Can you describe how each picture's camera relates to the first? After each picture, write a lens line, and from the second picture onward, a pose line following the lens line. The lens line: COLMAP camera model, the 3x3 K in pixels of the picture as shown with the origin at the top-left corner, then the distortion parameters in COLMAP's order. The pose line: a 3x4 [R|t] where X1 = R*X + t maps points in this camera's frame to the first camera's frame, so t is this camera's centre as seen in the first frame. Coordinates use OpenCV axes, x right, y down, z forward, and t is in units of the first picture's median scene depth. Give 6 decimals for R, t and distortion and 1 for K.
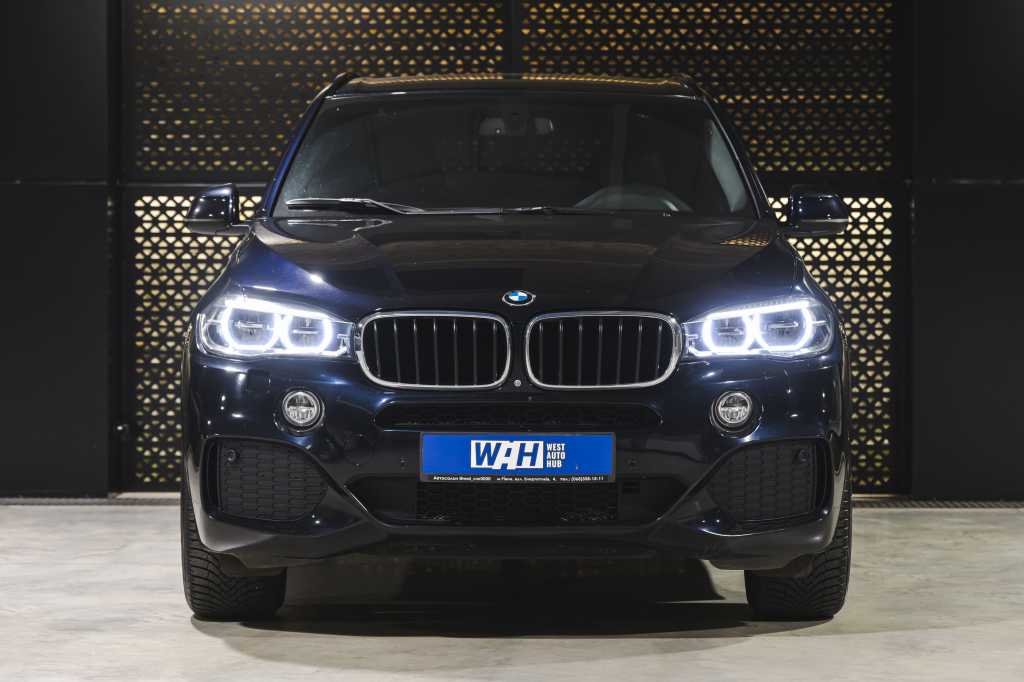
lens RADIAL K [[3482.6, 0, 507.5], [0, 3482.6, 264.1], [0, 0, 1]] dist [0.080268, -1.258396]
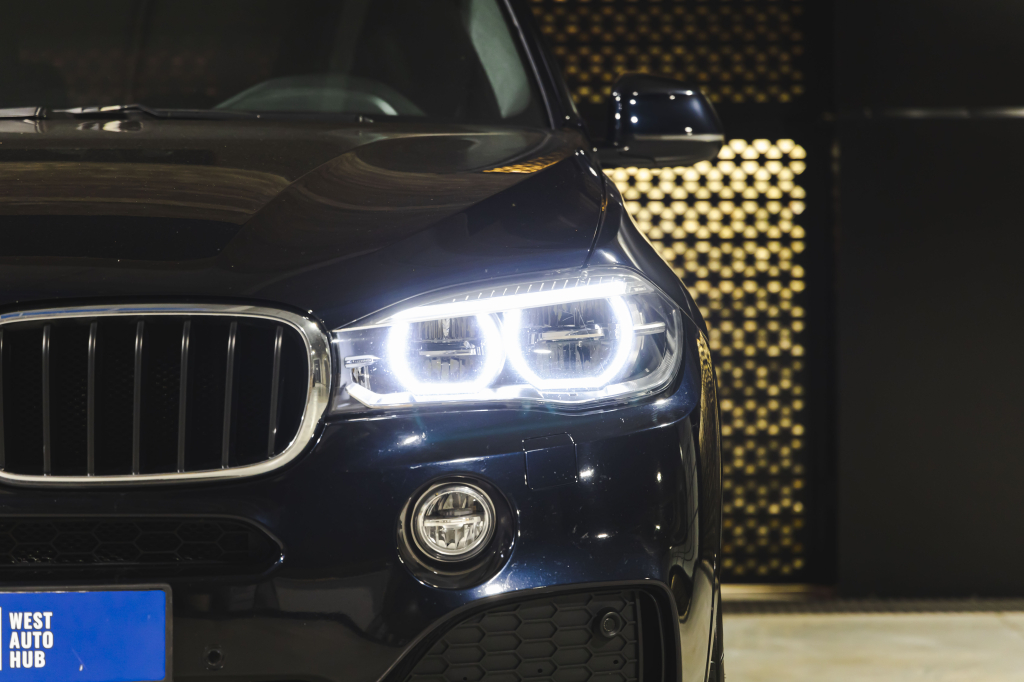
lens RADIAL K [[4447.0, 0, 512.0], [0, 4447.0, 341.0], [0, 0, 1]] dist [0.130821, -6.686324]
pose [[0.998988, -0.008990, 0.044076, 0.045199], [0.008173, 0.999792, 0.018690, 0.007458], [-0.044235, -0.018311, 0.998853, 0.411330]]
